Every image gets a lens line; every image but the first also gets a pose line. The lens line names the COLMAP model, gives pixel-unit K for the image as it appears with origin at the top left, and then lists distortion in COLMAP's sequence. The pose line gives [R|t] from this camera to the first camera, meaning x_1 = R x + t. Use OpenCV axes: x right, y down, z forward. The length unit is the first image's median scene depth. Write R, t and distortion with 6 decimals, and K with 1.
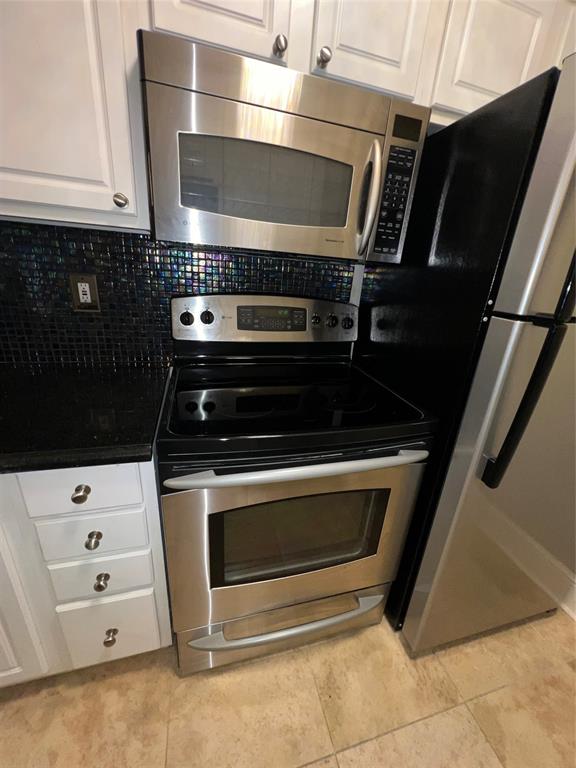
lens RADIAL K [[303.8, 0, 288.0], [0, 303.8, 384.0], [0, 0, 1]] dist [-0.000963, 0.000255]
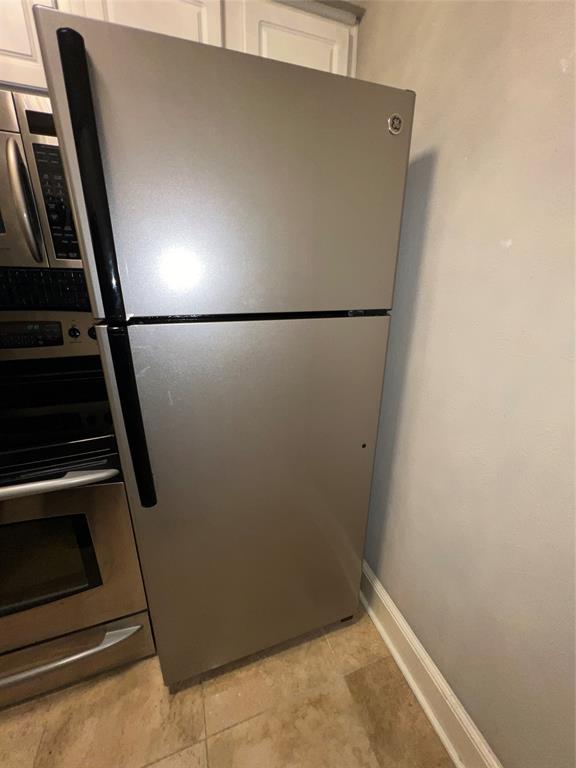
lens RADIAL K [[305.7, 0, 287.9], [0, 305.7, 382.8], [0, 0, 1]] dist [0.000349, 0.000088]
pose [[0.995704, -0.081884, 0.043221, 0.817715], [0.082862, 0.996333, -0.021341, 0.021601], [-0.041315, 0.024831, 0.998838, 0.042238]]
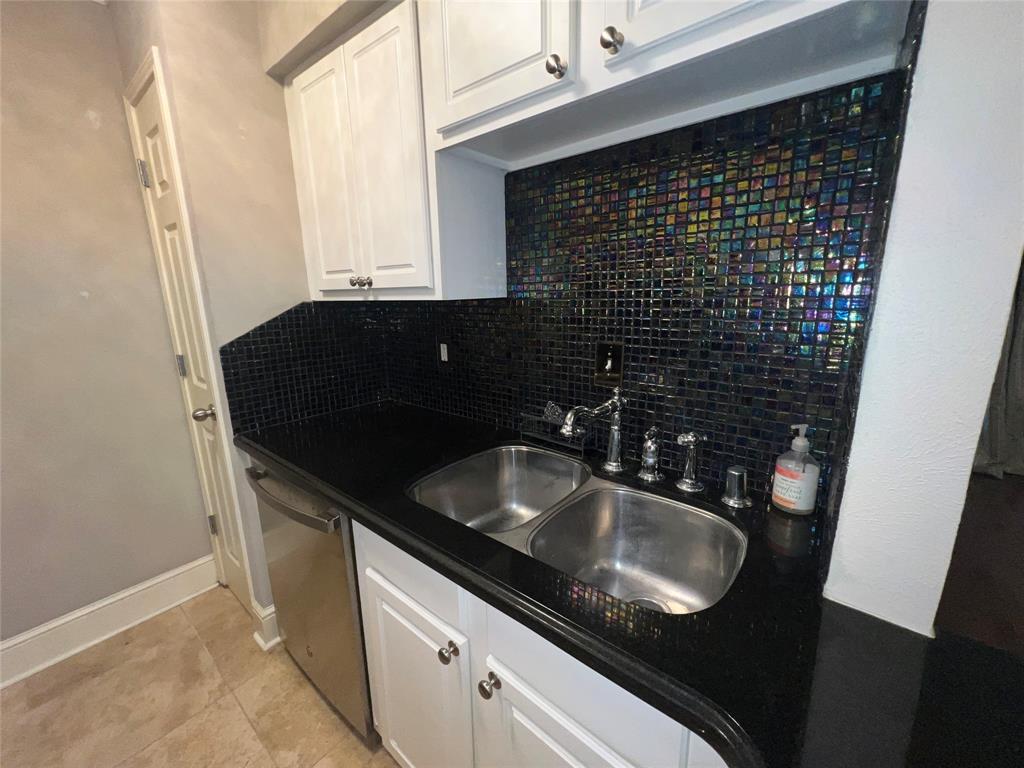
lens RADIAL K [[425.2, 0, 507.0], [0, 425.2, 380.5], [0, 0, 1]] dist [0.012660, -0.000013]
pose [[-0.554595, -0.238126, 0.797321, -0.750294], [0.273892, 0.852549, 0.445132, -0.138978], [-0.785753, 0.465248, -0.407599, -0.078199]]
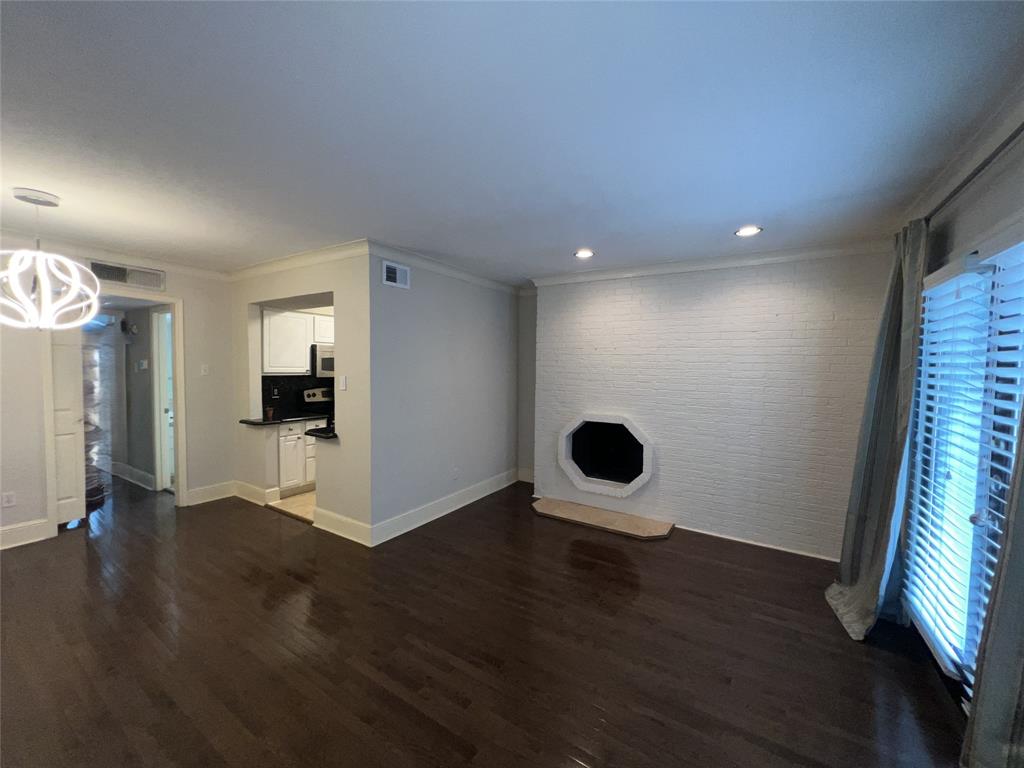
lens RADIAL K [[405.1, 0, 508.6], [0, 405.1, 380.9], [0, 0, 1]] dist [-0.000963, 0.000255]
pose [[0.736178, -0.092516, 0.670435, -1.844755], [0.274339, 0.946371, -0.170647, 1.096626], [-0.618693, 0.309553, 0.722078, -4.004595]]
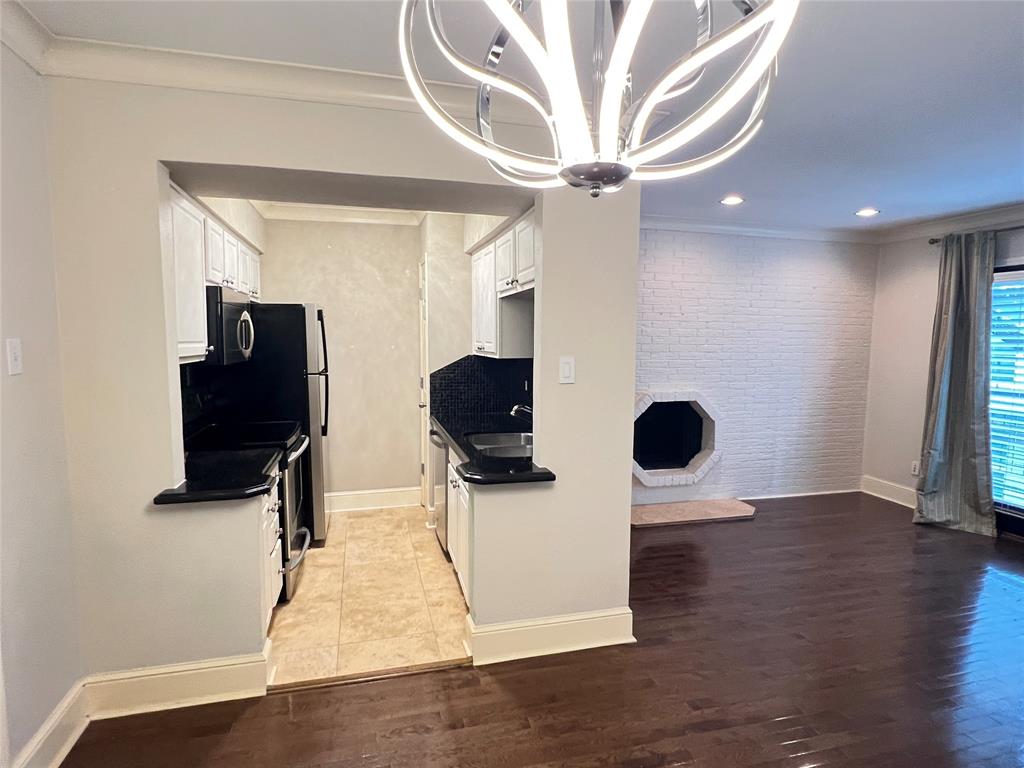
lens RADIAL K [[544.5, 0, 506.0], [0, 544.5, 384.3], [0, 0, 1]] dist [-0.003936, 0.000425]
pose [[0.013770, -0.167945, 0.985700, -2.946615], [0.341635, 0.927260, 0.153215, -0.208128], [-0.939732, 0.334639, 0.070144, -0.719803]]
